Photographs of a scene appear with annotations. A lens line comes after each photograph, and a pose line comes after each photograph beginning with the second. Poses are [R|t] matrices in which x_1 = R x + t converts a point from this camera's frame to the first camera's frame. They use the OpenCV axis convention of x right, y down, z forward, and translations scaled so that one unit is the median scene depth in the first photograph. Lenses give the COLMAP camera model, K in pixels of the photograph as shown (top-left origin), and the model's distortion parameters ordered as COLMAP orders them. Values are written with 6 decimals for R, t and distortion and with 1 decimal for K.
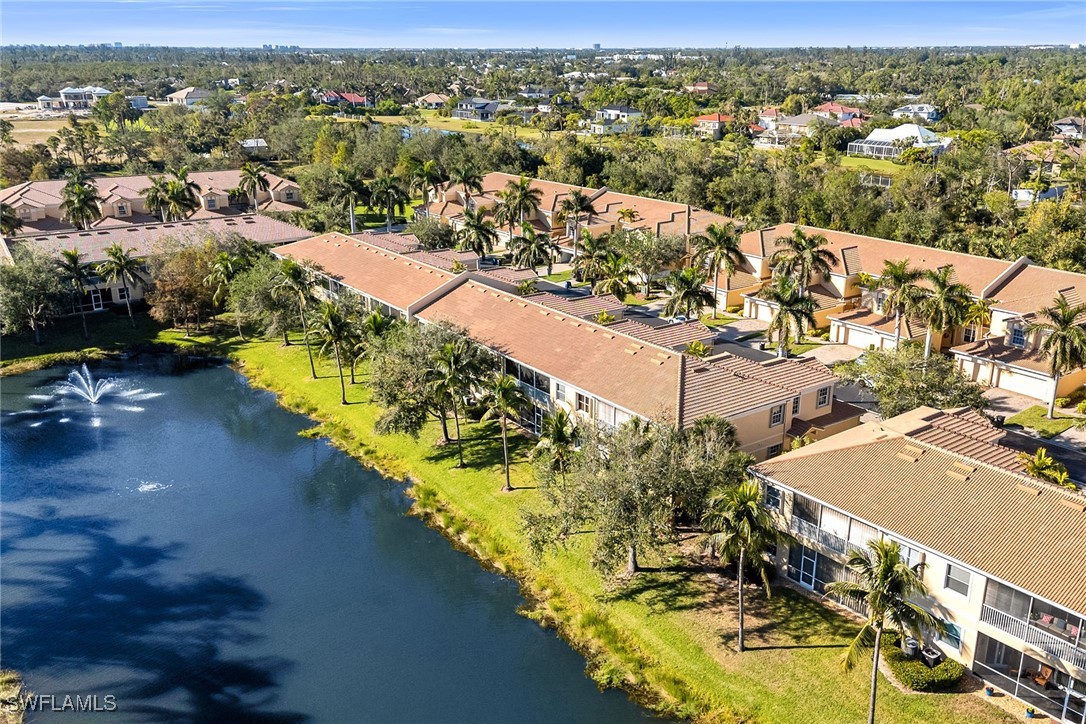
lens RADIAL K [[951.2, 0, 545.6], [0, 951.2, 359.1], [0, 0, 1]] dist [0.109289, -0.157425]
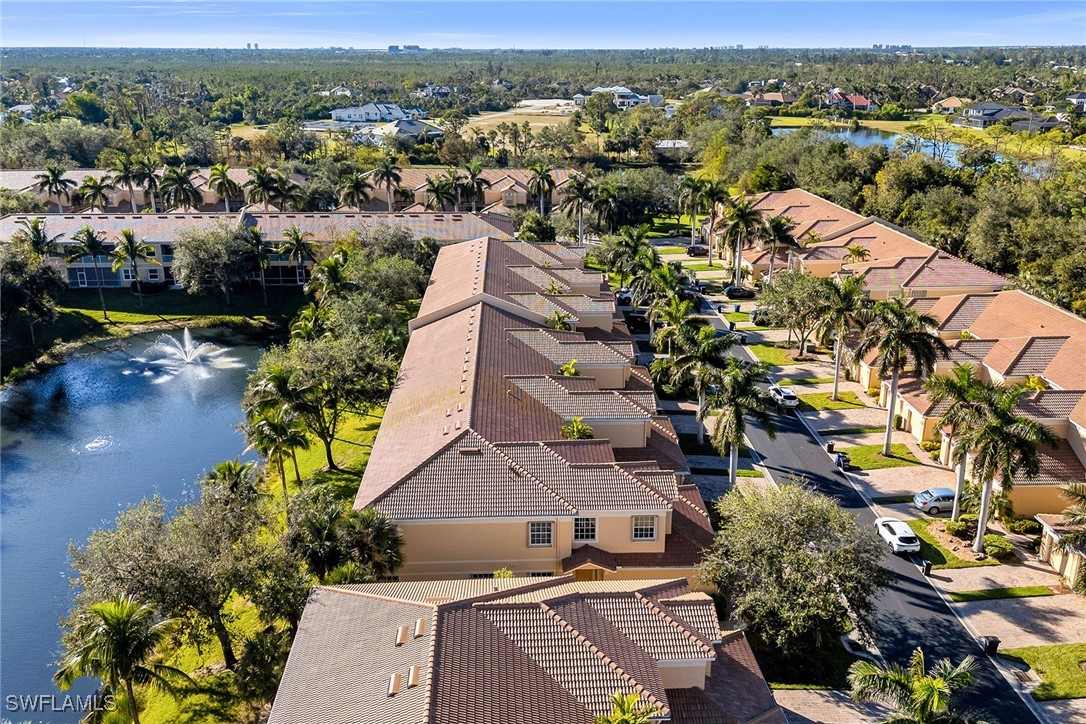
lens RADIAL K [[951.2, 0, 545.6], [0, 951.2, 359.1], [0, 0, 1]] dist [0.109289, -0.157425]
pose [[0.827951, 0.173691, -0.533224, 0.548063], [-0.174123, 0.983455, 0.049981, -0.101462], [0.533083, 0.051465, 0.844496, 0.317798]]
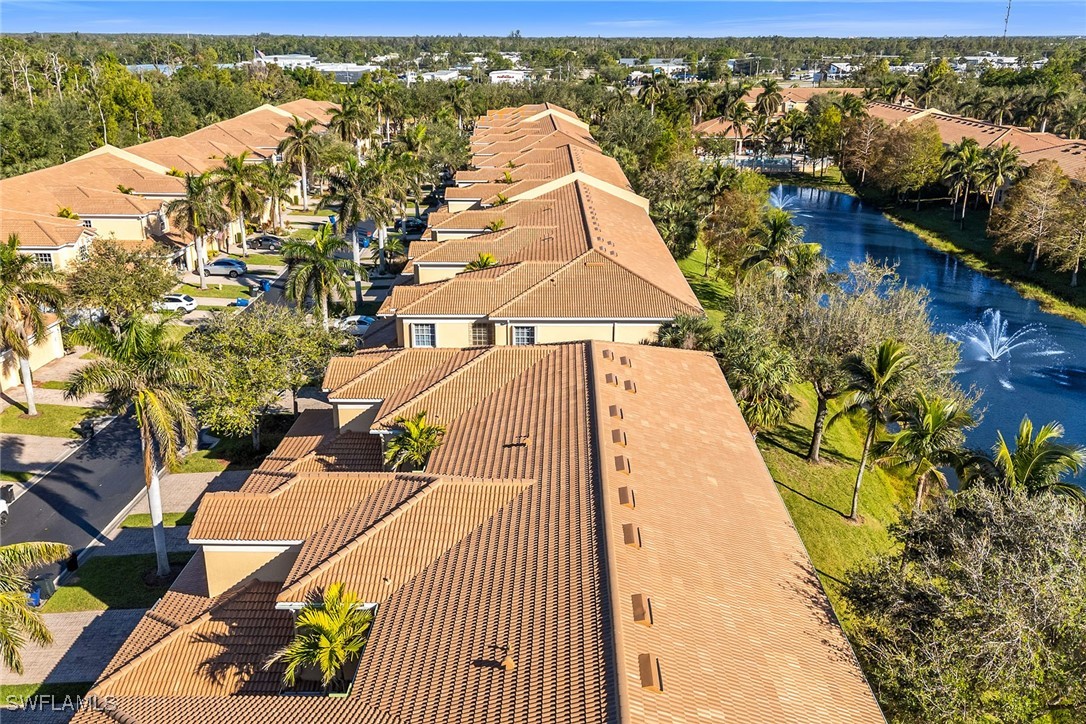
lens RADIAL K [[951.8, 0, 546.3], [0, 951.8, 360.7], [0, 0, 1]] dist [0.060744, -0.022383]
pose [[-0.793026, -0.196285, 0.576699, -0.150394], [0.191353, 0.818493, 0.541714, -0.277810], [-0.578354, 0.539946, -0.611527, 1.224891]]
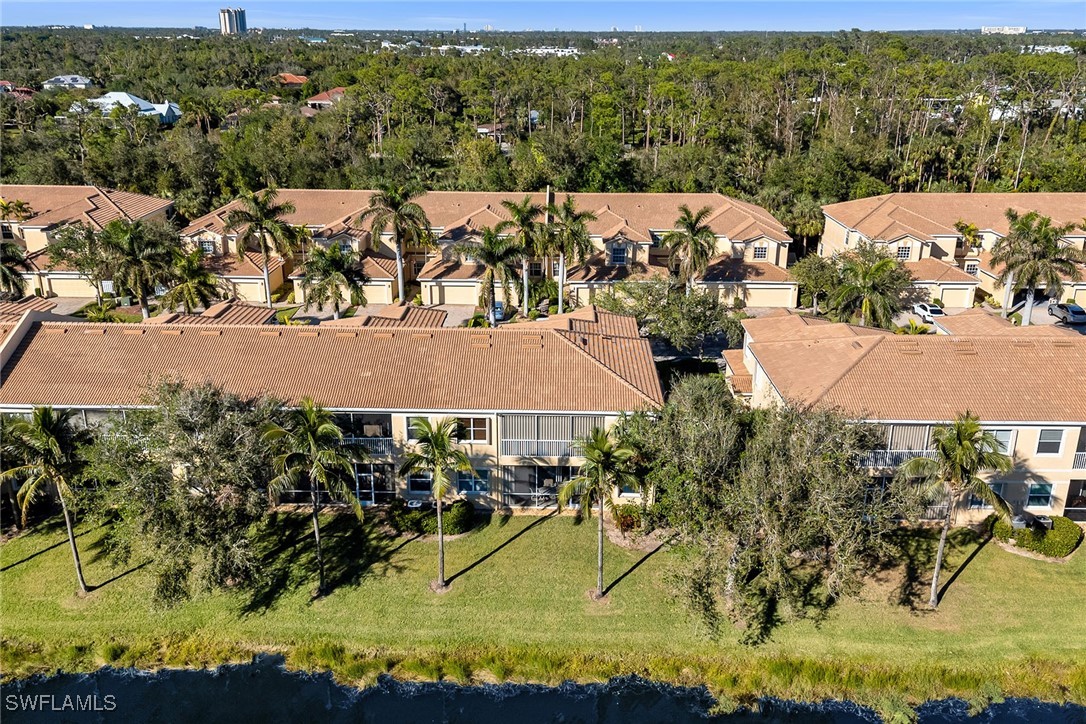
lens RADIAL K [[951.2, 0, 545.6], [0, 951.2, 359.1], [0, 0, 1]] dist [0.109289, -0.157425]
pose [[0.610303, -0.255966, 0.749674, -0.408969], [0.242386, 0.961309, 0.130901, -0.077159], [-0.754174, 0.101821, 0.648732, 0.442358]]
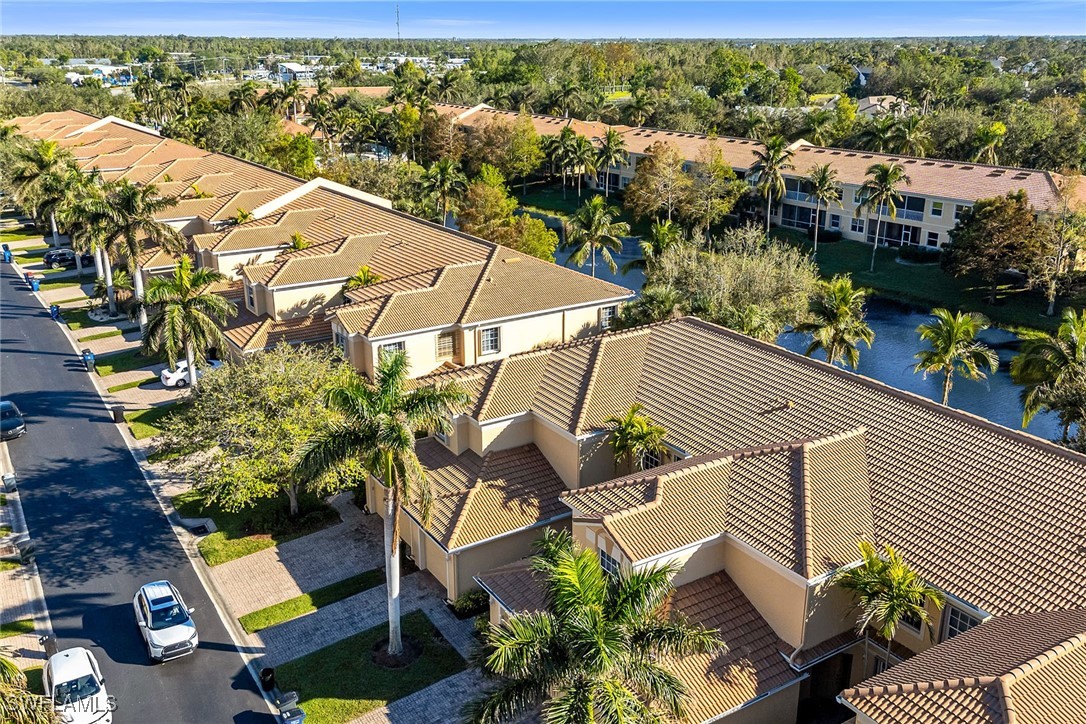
lens RADIAL K [[951.8, 0, 546.3], [0, 951.8, 360.7], [0, 0, 1]] dist [0.060744, -0.022383]
pose [[-0.997494, -0.021480, 0.067413, 0.172915], [0.023567, 0.797521, 0.602830, -0.321963], [-0.066712, 0.602908, -0.795016, 1.355235]]
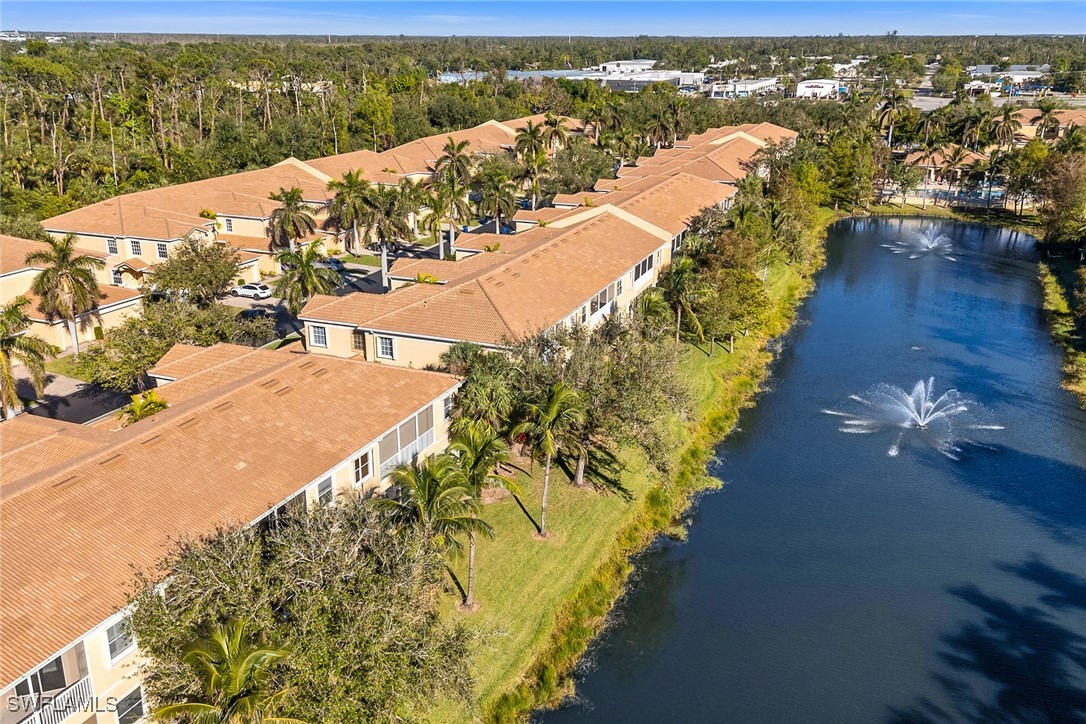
lens RADIAL K [[951.8, 0, 546.3], [0, 951.8, 360.7], [0, 0, 1]] dist [0.060744, -0.022383]
pose [[-0.511946, -0.277561, 0.812940, -0.489306], [0.269165, 0.846870, 0.458651, -0.257112], [-0.815758, 0.453620, -0.358842, 0.996740]]
